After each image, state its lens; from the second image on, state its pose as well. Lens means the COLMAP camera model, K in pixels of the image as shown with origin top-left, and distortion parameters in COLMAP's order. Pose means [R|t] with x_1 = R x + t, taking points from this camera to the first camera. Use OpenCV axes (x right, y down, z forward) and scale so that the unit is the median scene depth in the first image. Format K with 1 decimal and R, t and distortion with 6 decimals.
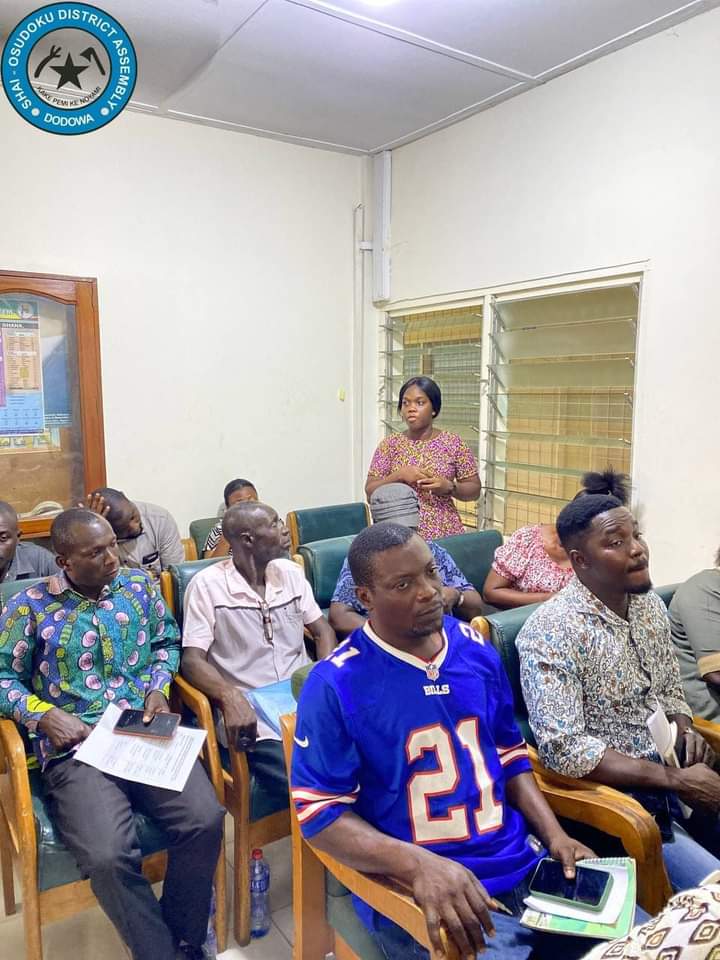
lens RADIAL K [[712.3, 0, 333.9], [0, 712.3, 478.7], [0, 0, 1]] dist [0.067247, -0.072336]
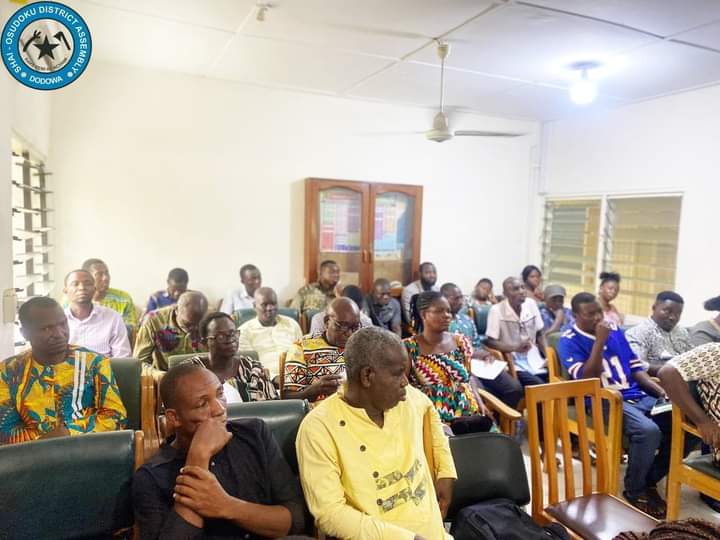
lens RADIAL K [[526.9, 0, 360.0], [0, 526.9, 270.0], [0, 0, 1]] dist [0.057226, -0.002402]
pose [[0.985429, 0.048975, -0.162883, -0.221850], [-0.056257, 0.997599, -0.040399, 0.064995], [0.160513, 0.048973, 0.985818, -0.632506]]
